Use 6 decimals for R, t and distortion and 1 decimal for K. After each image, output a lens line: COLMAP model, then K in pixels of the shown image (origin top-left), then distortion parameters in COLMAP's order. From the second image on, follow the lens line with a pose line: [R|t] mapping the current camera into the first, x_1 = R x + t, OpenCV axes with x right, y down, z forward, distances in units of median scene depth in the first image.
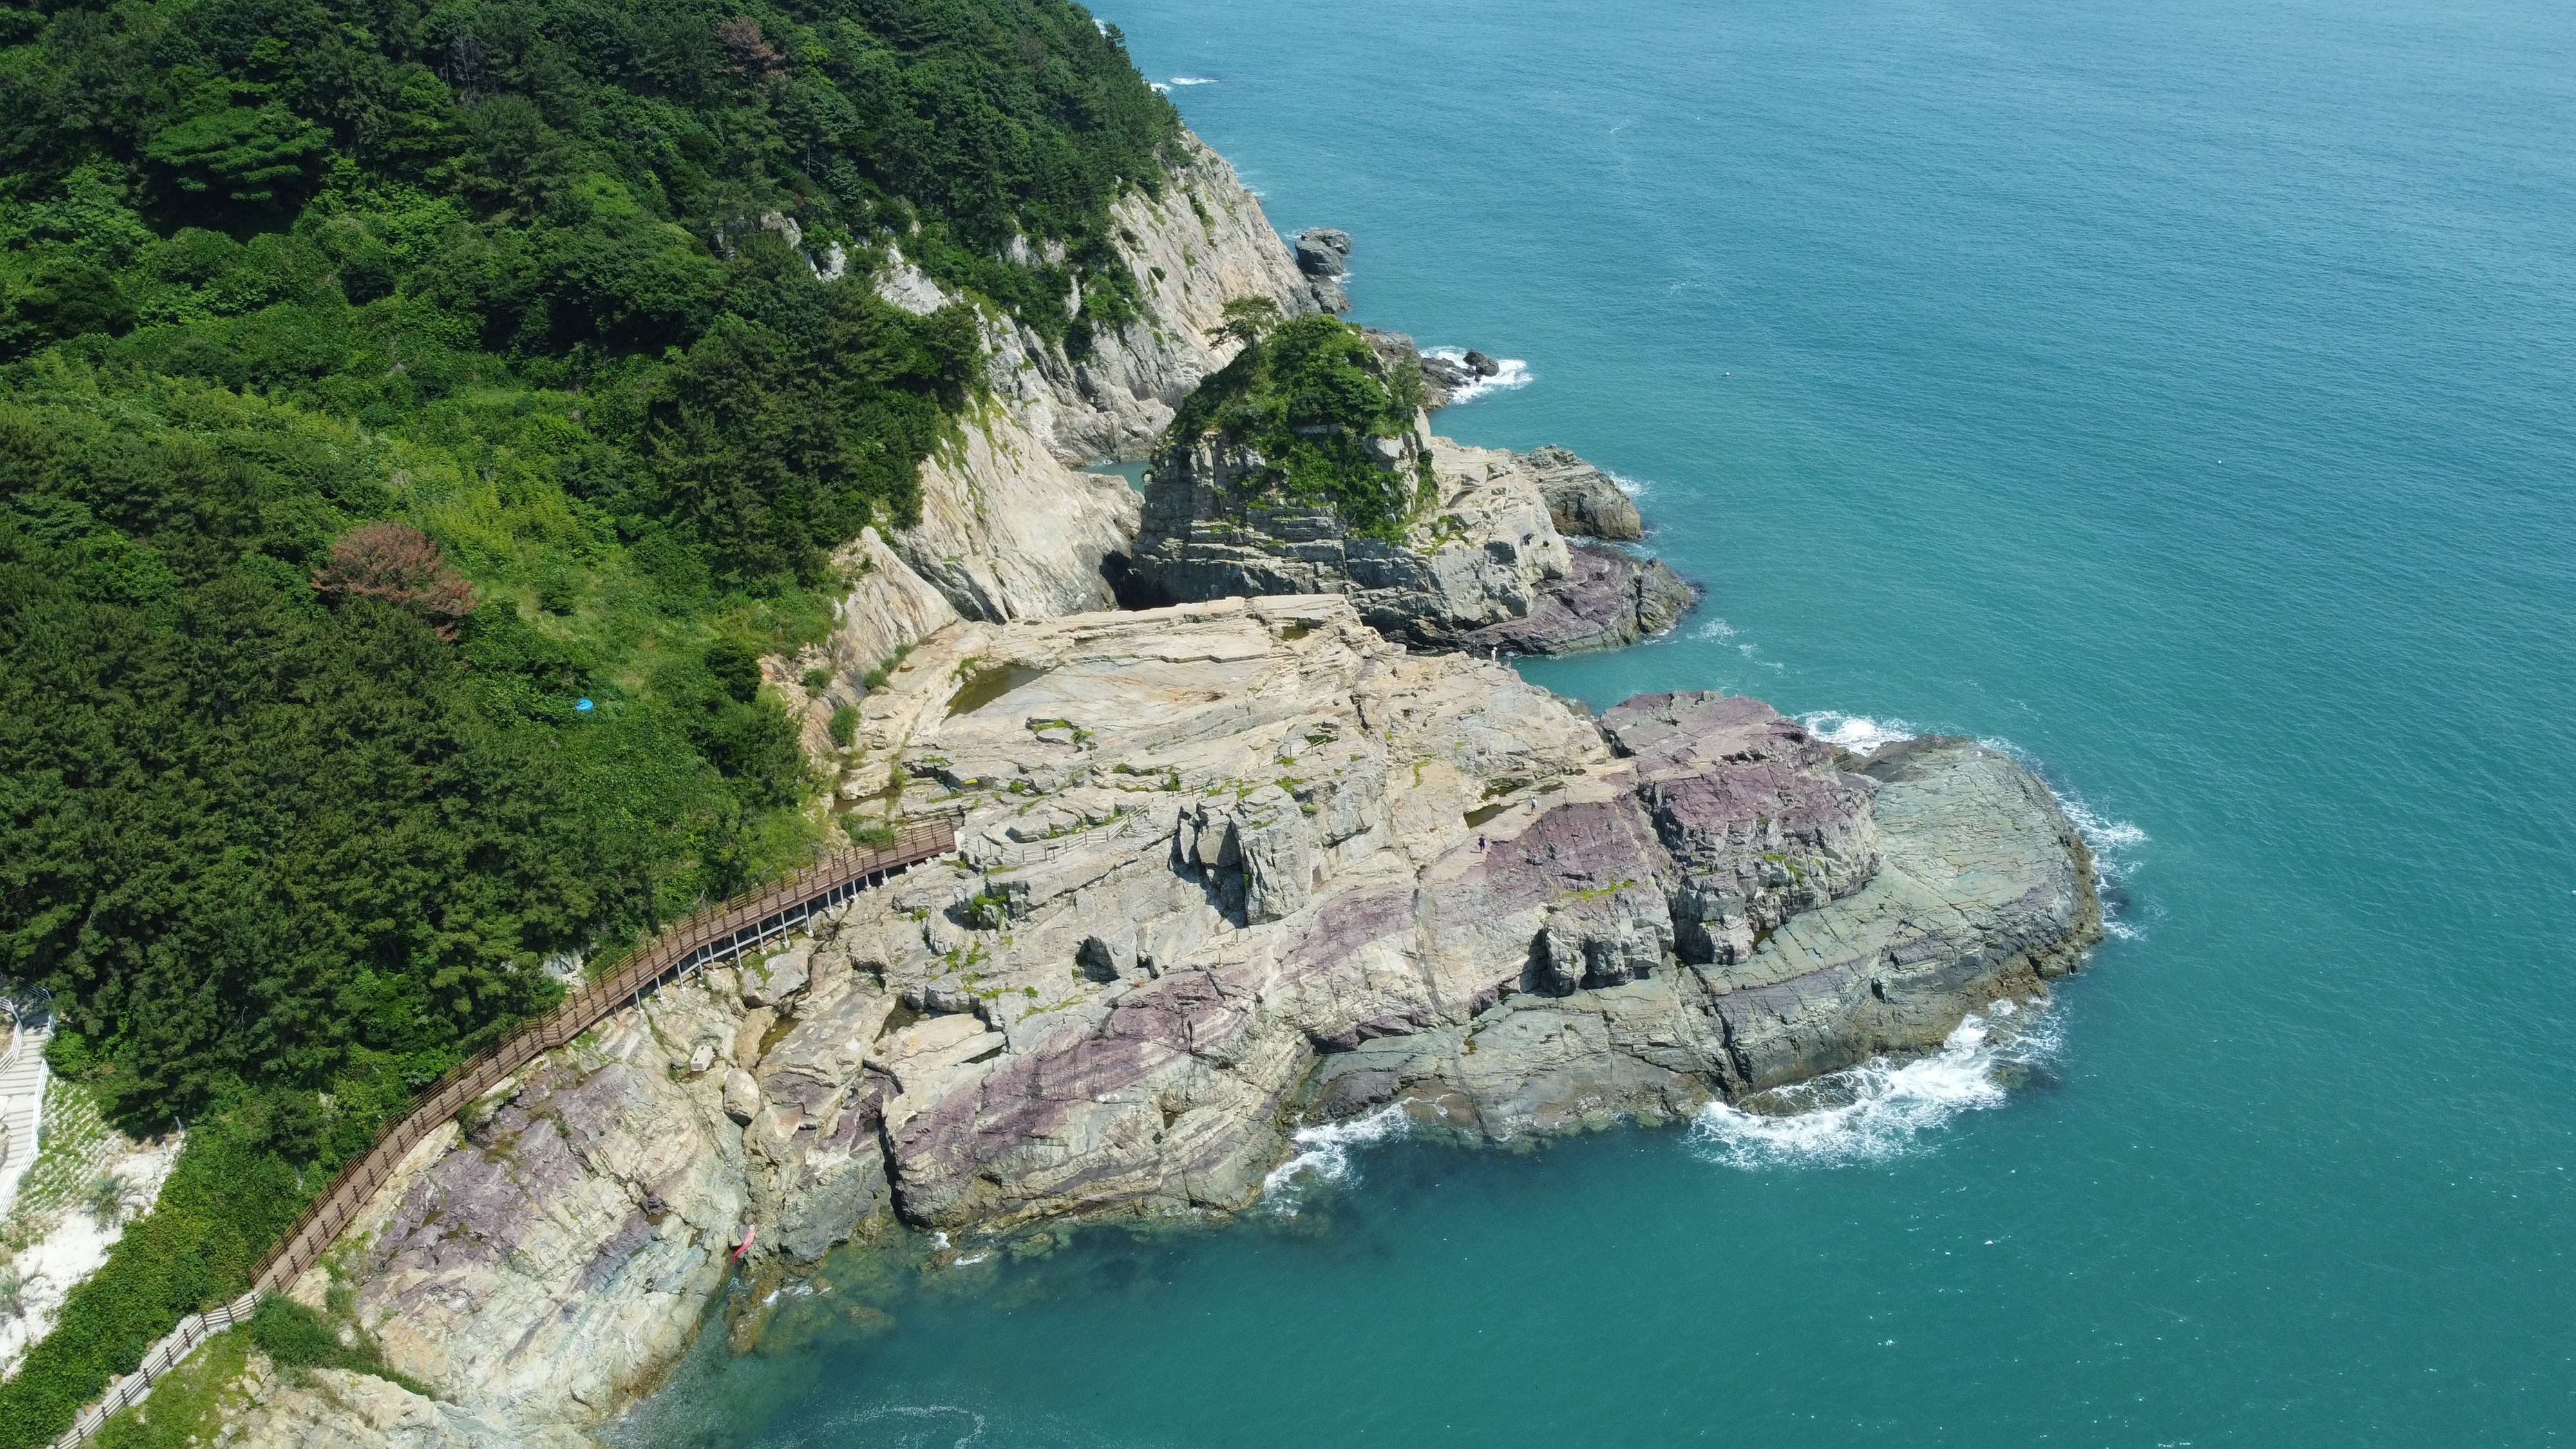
lens RADIAL K [[1930.2, 0, 1288.0], [0, 1930.2, 724.5], [0, 0, 1]] dist [-0.002265, -0.011323]
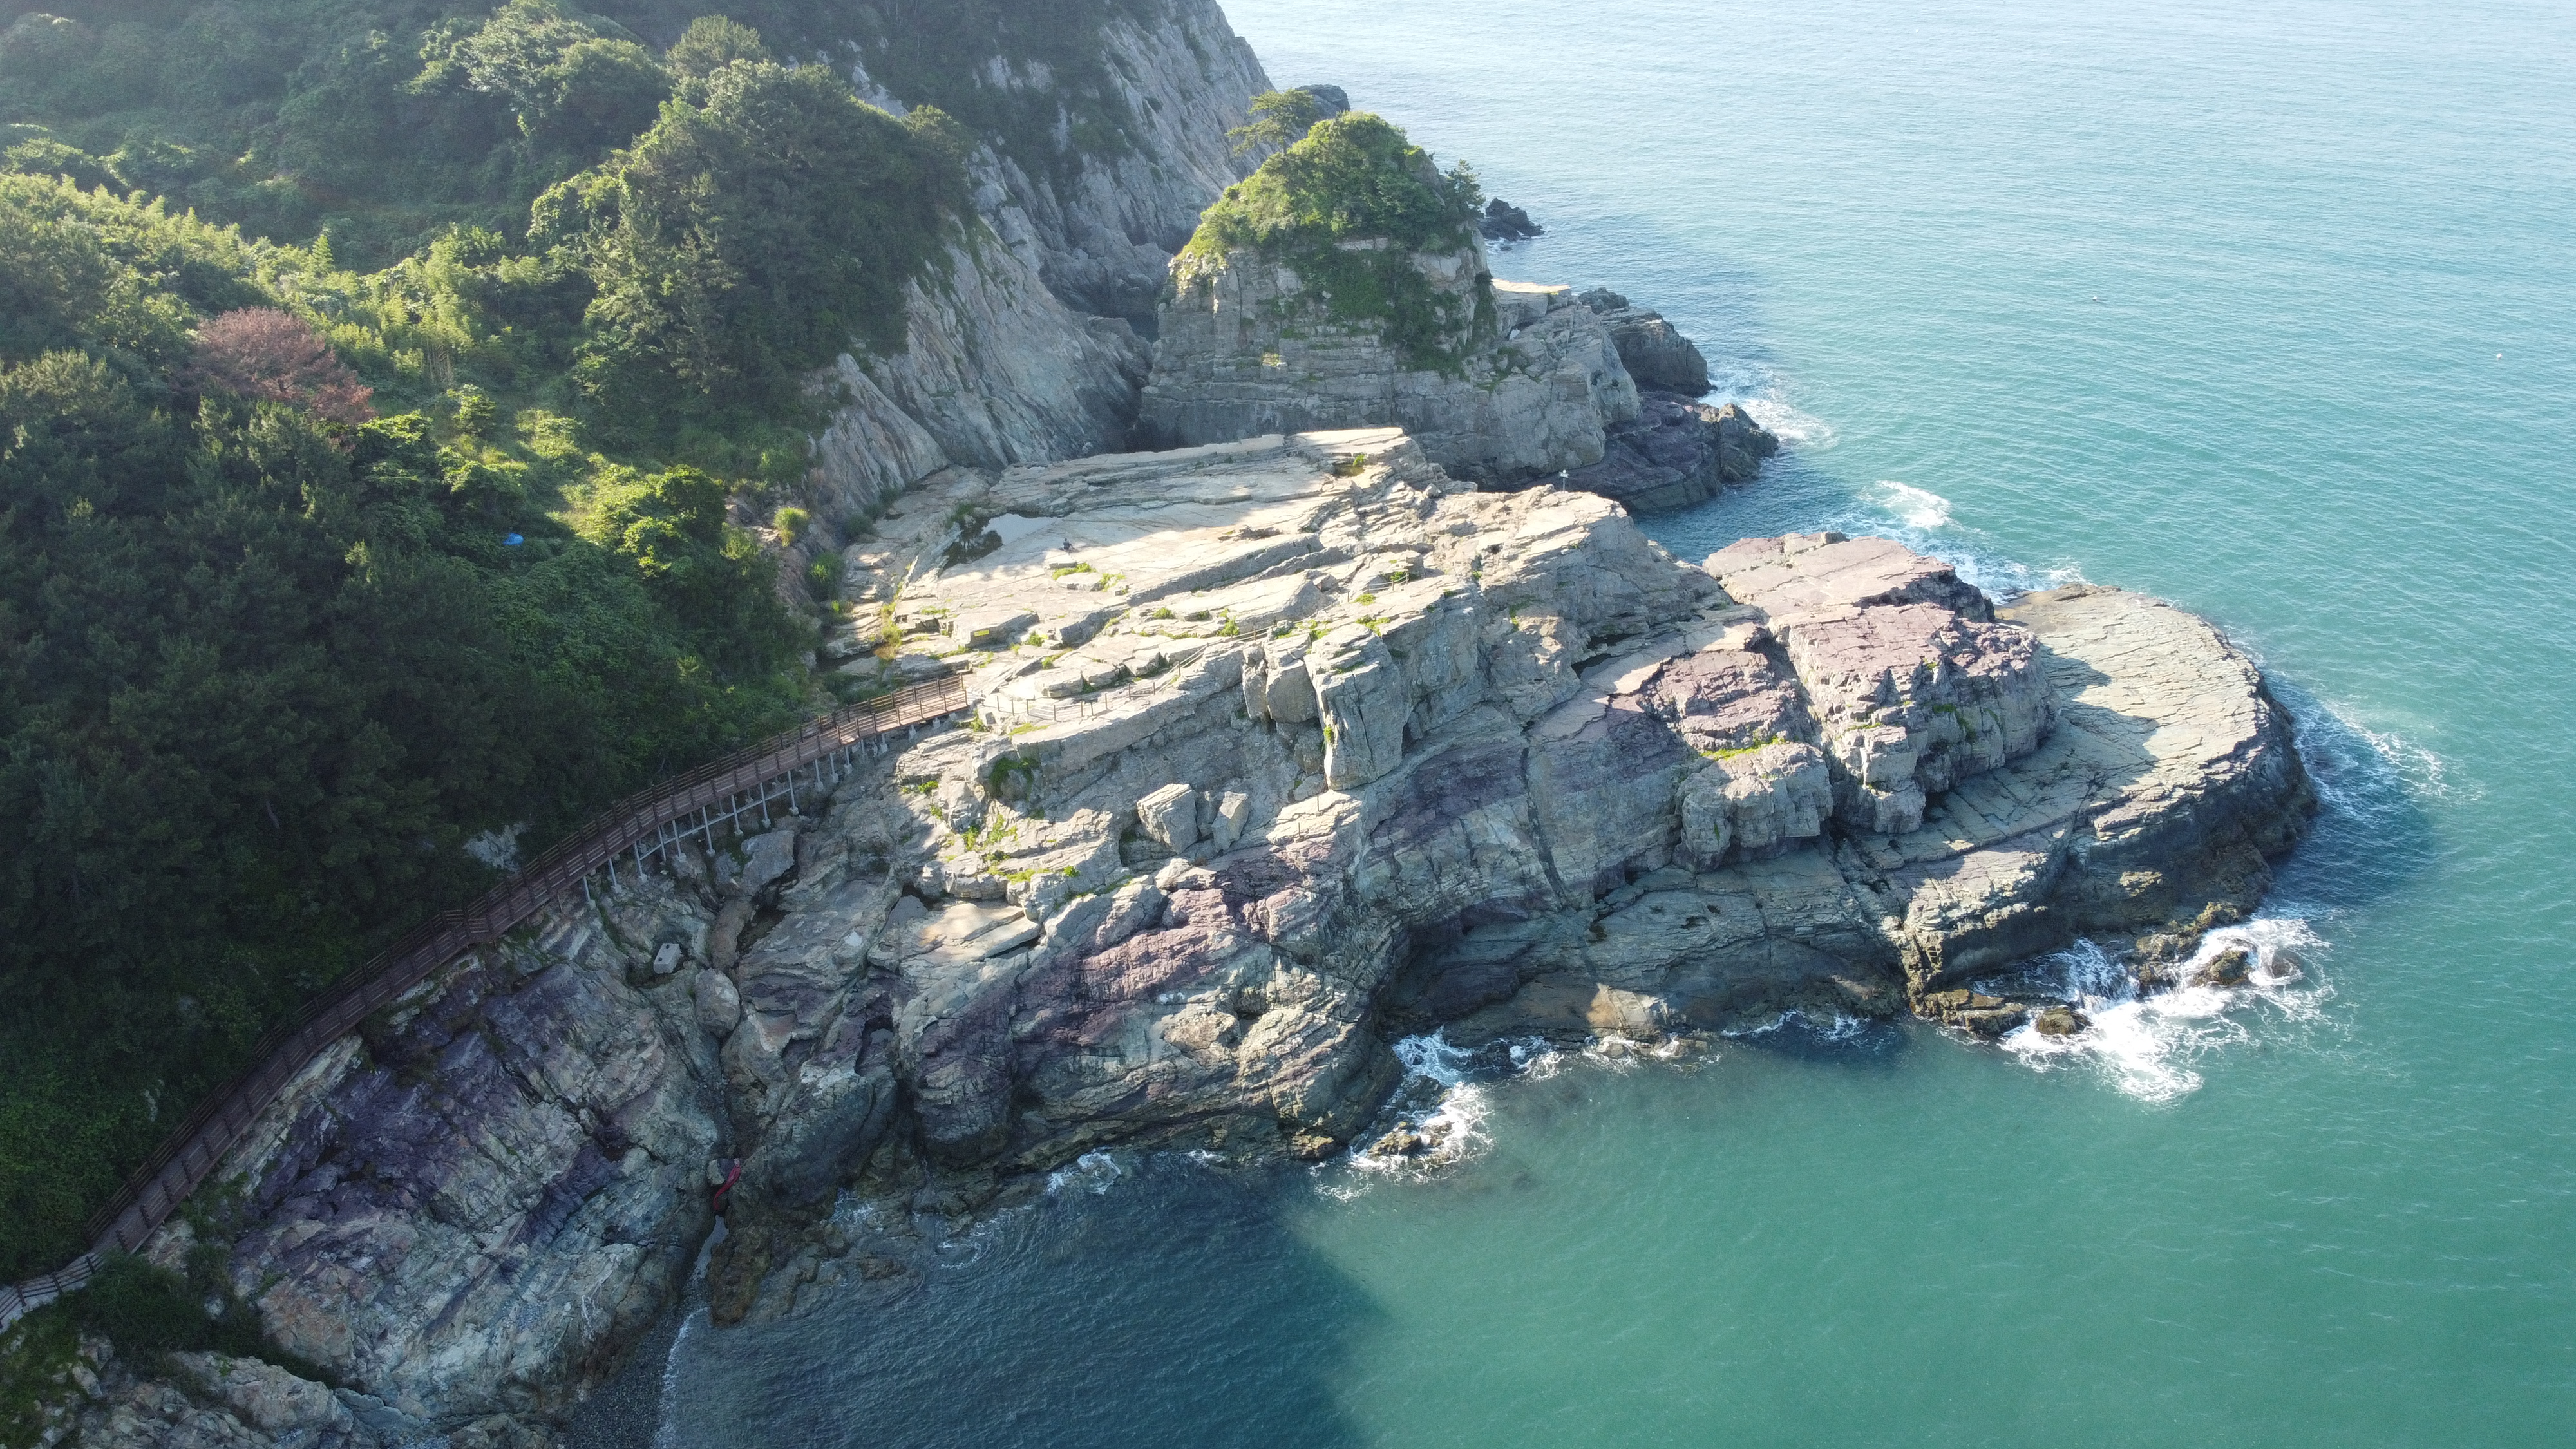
lens RADIAL K [[1930.2, 0, 1288.0], [0, 1930.2, 724.5], [0, 0, 1]] dist [-0.002265, -0.011323]
pose [[0.999523, -0.010074, 0.029184, -0.062729], [0.009211, 0.999521, 0.029556, 0.051268], [-0.029468, -0.029273, 0.999137, 0.175881]]
